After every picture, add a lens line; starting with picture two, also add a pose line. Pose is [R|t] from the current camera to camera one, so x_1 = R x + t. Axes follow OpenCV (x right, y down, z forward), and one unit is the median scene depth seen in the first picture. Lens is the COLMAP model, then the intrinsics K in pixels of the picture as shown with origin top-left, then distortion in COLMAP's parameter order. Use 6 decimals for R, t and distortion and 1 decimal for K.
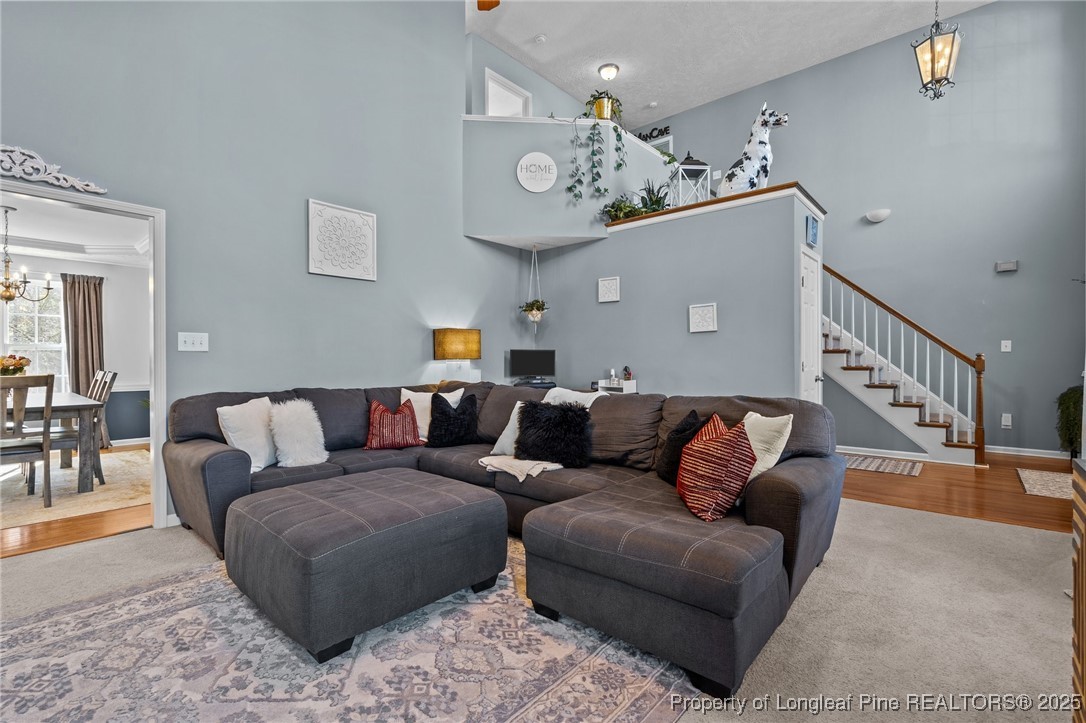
lens RADIAL K [[490.2, 0, 543.0], [0, 490.2, 361.5], [0, 0, 1]] dist [-0.001053, -0.000477]
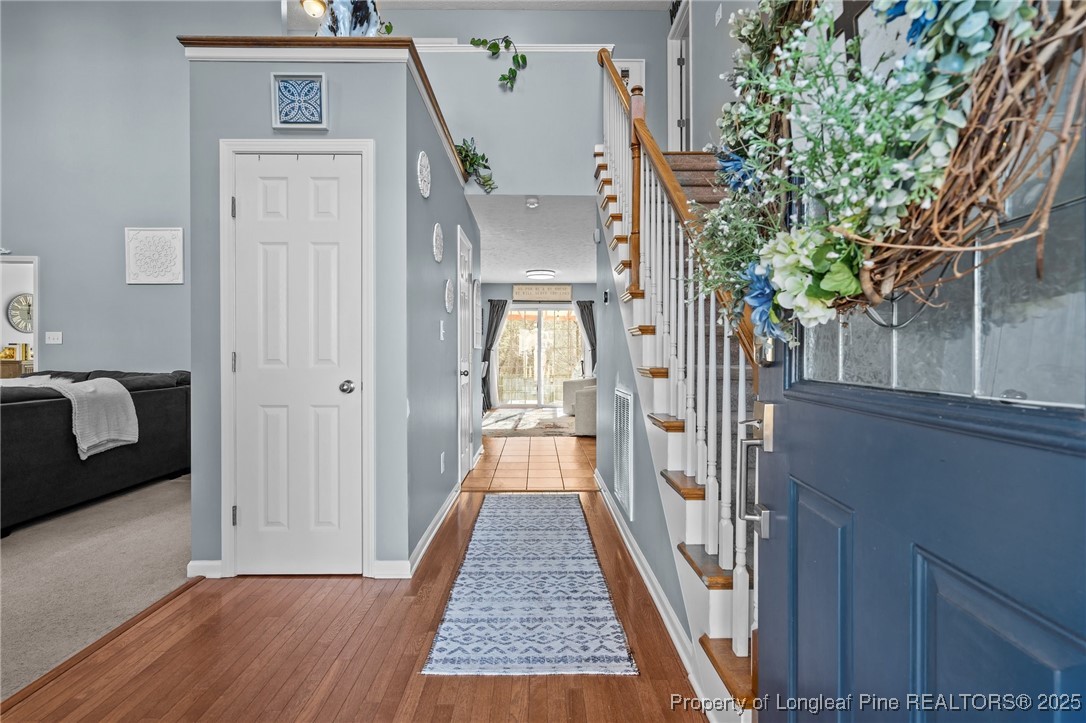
lens RADIAL K [[493.6, 0, 540.0], [0, 493.6, 368.5], [0, 0, 1]] dist [-0.002887, 0.000657]
pose [[0.659257, 0.025754, -0.751476, 1.158258], [-0.011337, 0.999640, 0.024314, 0.000907], [0.751832, -0.007509, 0.659312, 0.883056]]
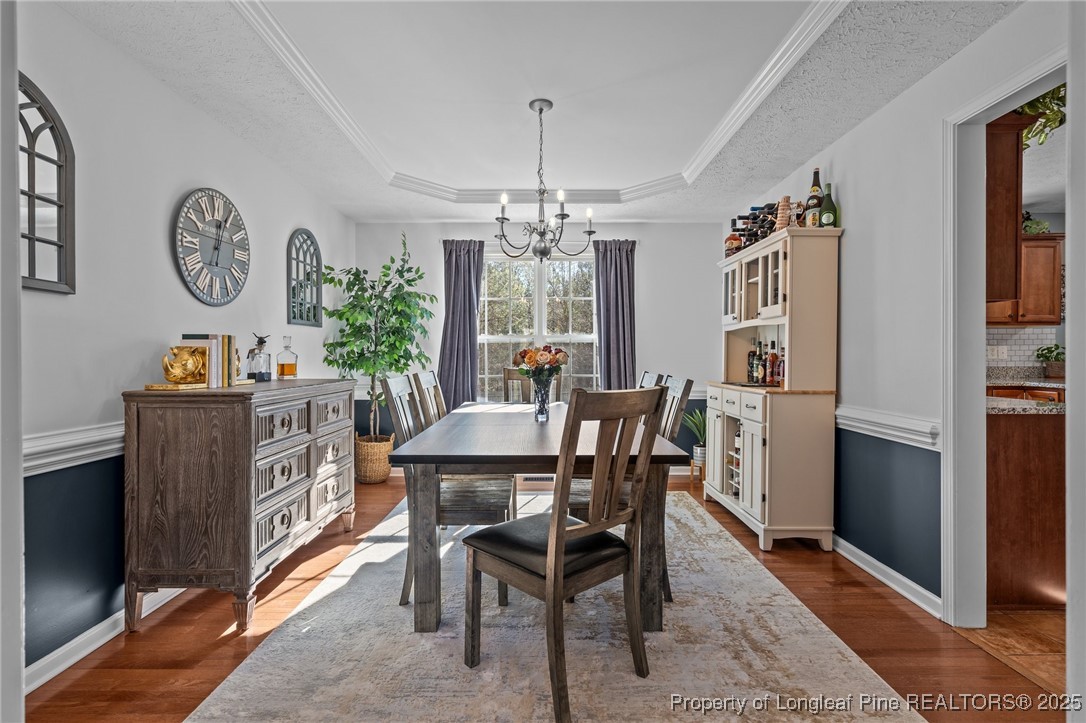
lens RADIAL K [[502.6, 0, 541.4], [0, 502.6, 358.1], [0, 0, 1]] dist [-0.000769, -0.000566]
pose [[0.661000, 0.002467, -0.750382, -0.608806], [-0.001348, 0.999997, 0.002101, 0.000376], [0.750385, -0.000378, 0.661001, 0.569844]]
